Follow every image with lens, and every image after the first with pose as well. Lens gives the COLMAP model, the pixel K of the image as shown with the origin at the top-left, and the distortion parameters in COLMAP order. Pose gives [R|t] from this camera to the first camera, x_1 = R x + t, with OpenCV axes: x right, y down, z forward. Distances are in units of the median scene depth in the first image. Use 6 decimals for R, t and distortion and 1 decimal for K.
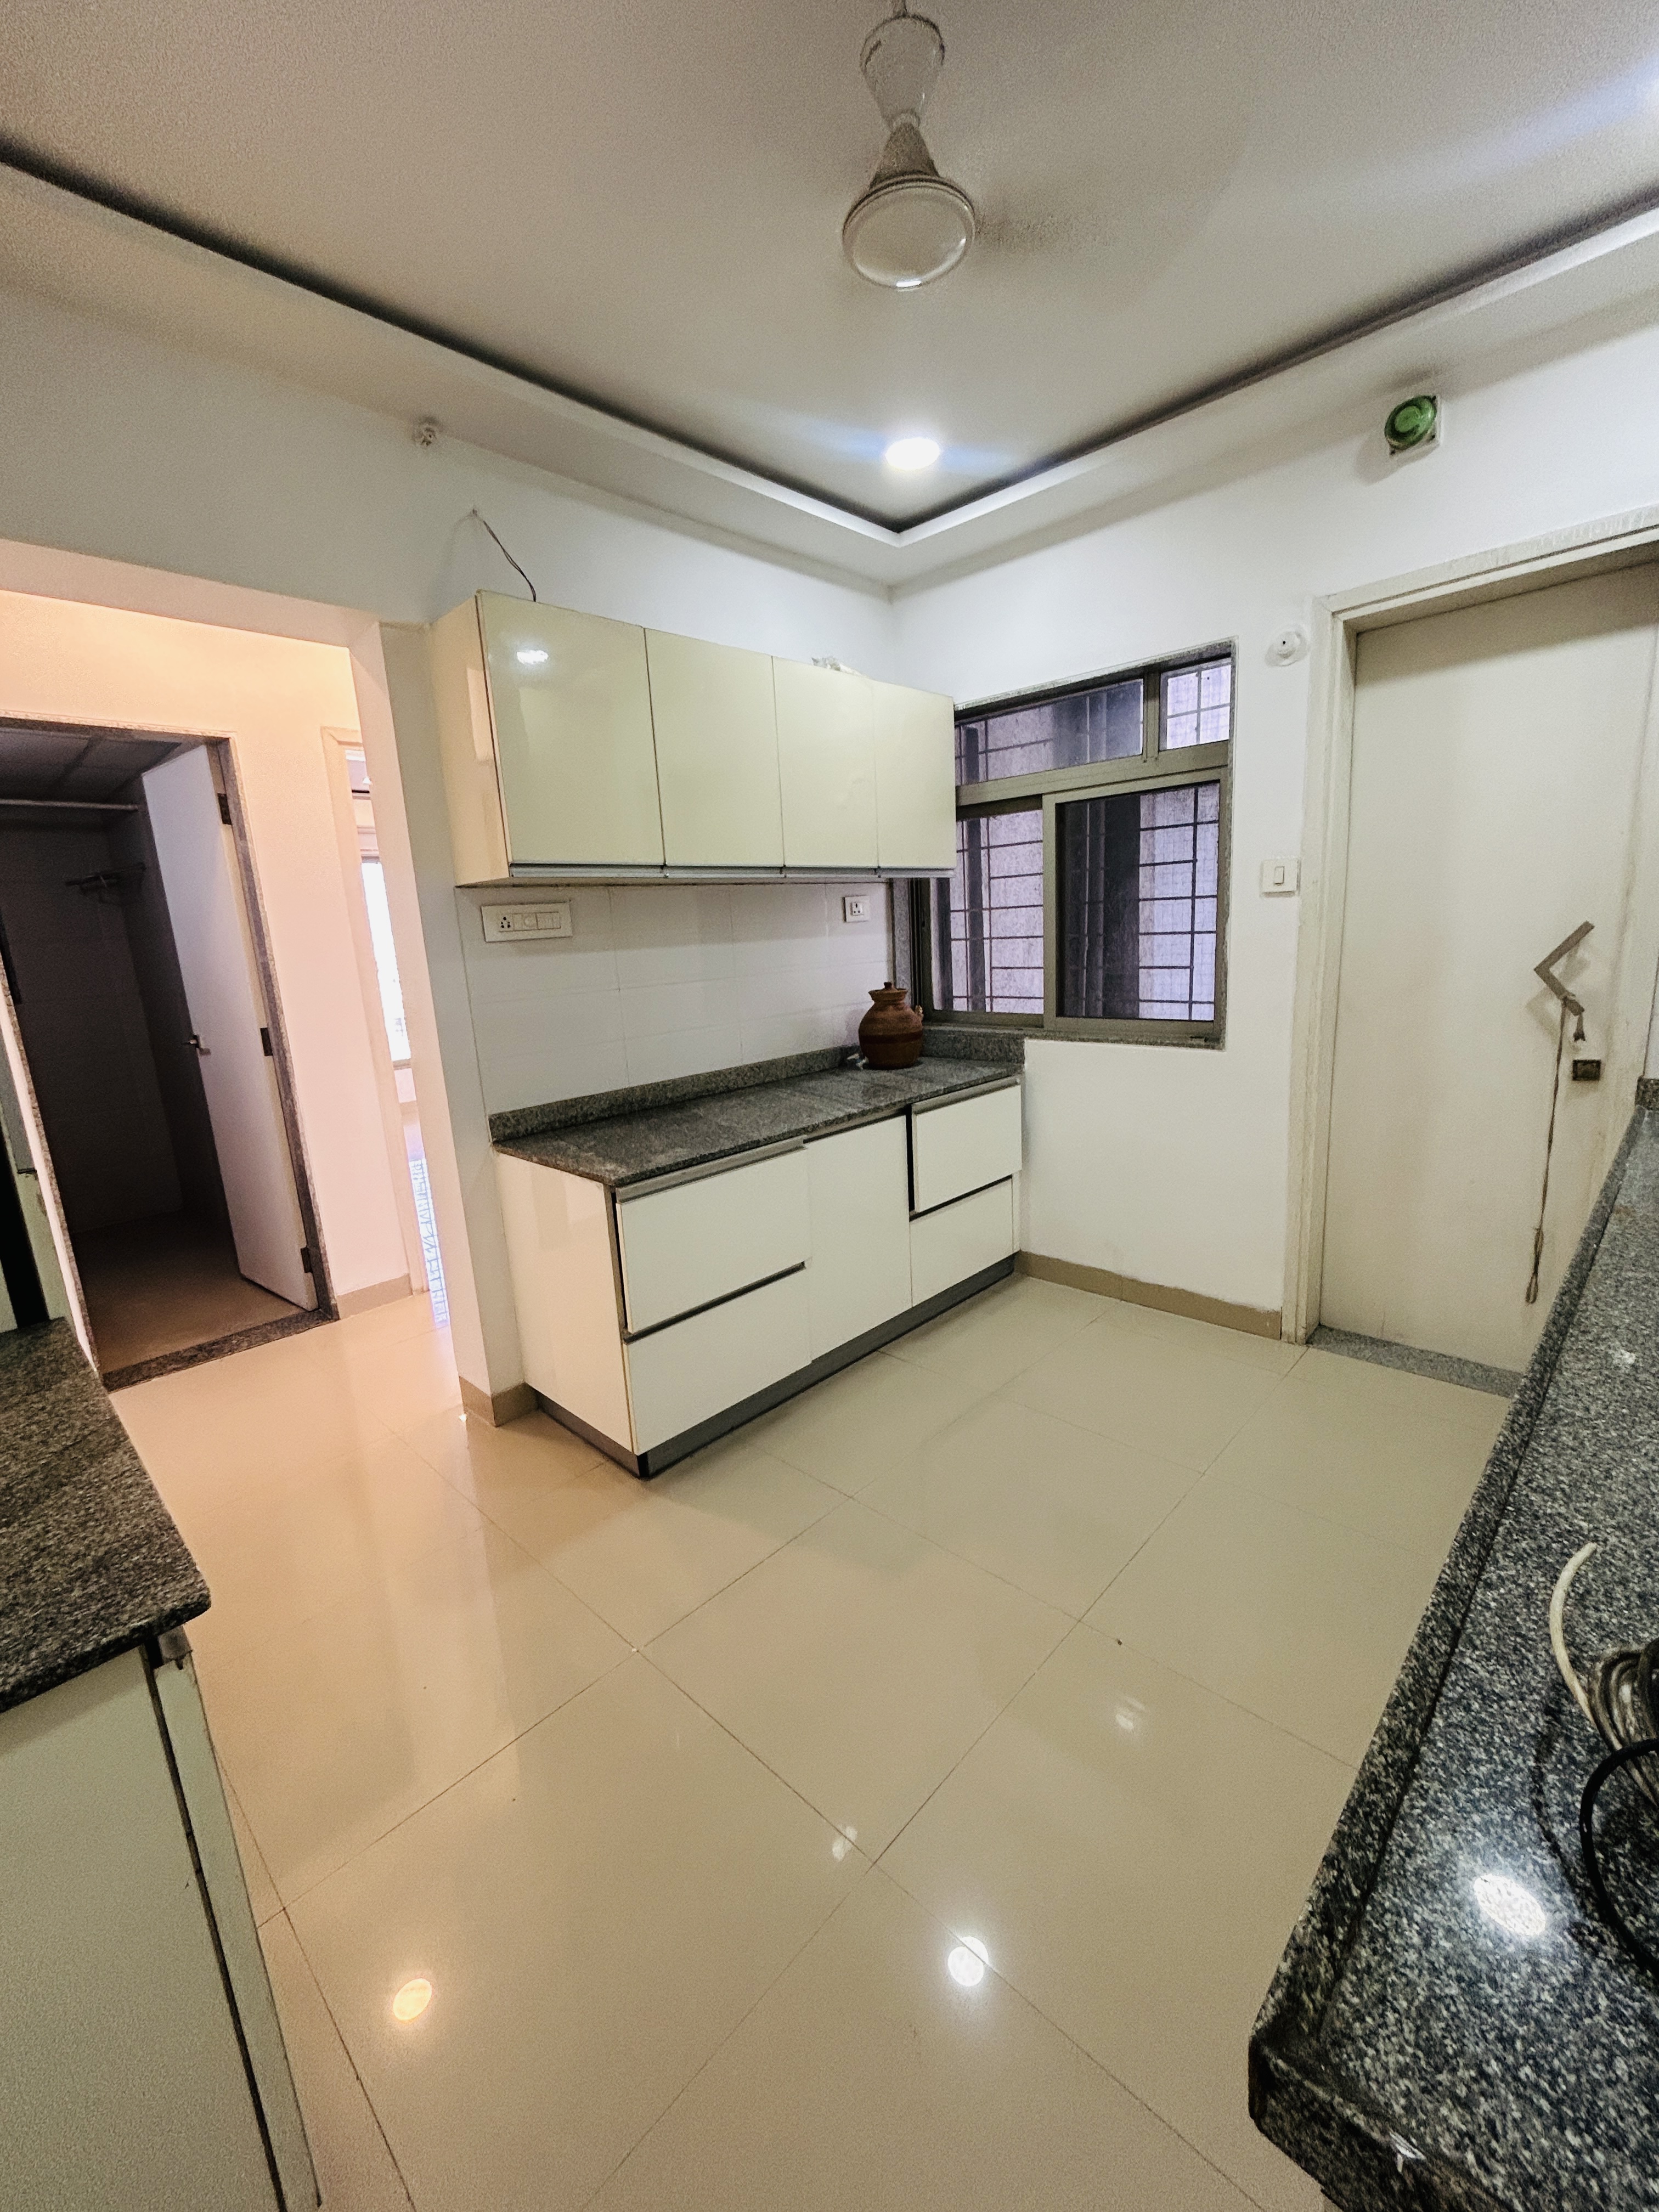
lens RADIAL K [[893.9, 0, 842.3], [0, 893.9, 1102.9], [0, 0, 1]] dist [0.001538, 0.000009]
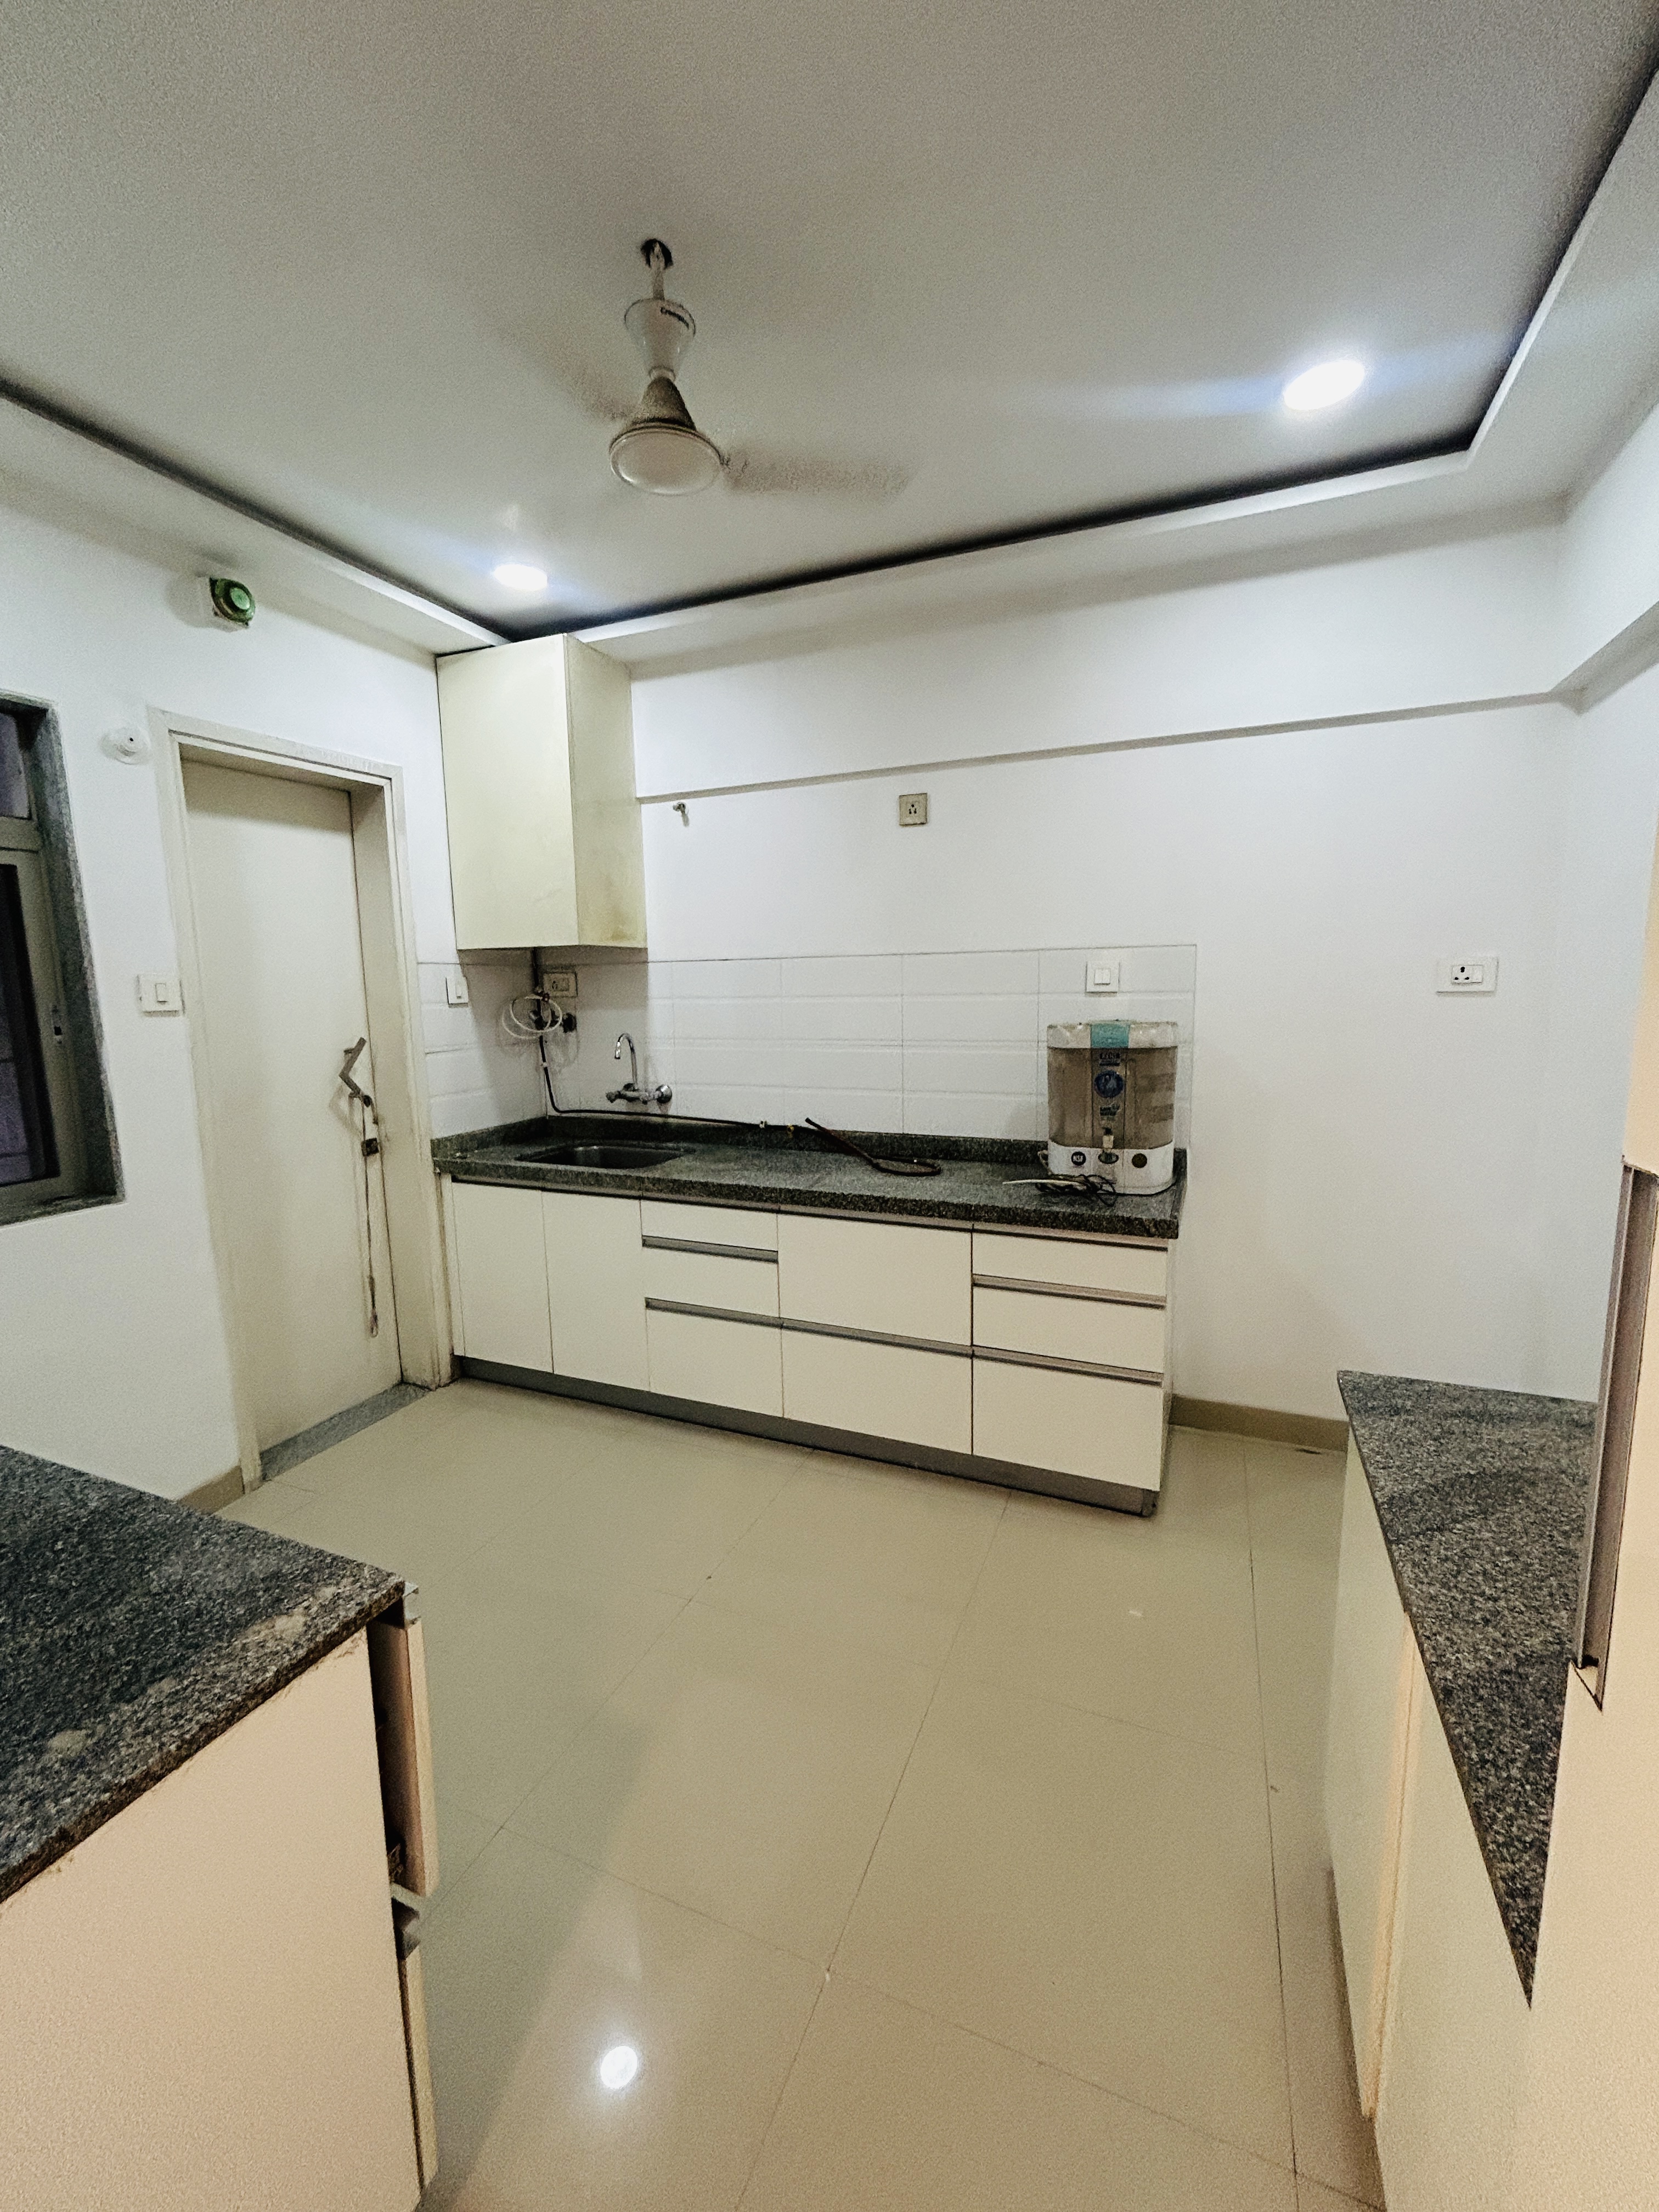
lens RADIAL K [[893.9, 0, 840.2], [0, 893.9, 1104.8], [0, 0, 1]] dist [0.001538, 0.000009]
pose [[-0.357162, -0.069974, 0.931418, -0.642120], [0.223560, 0.961802, 0.157983, -0.146441], [-0.906894, 0.264653, -0.327875, 0.760558]]
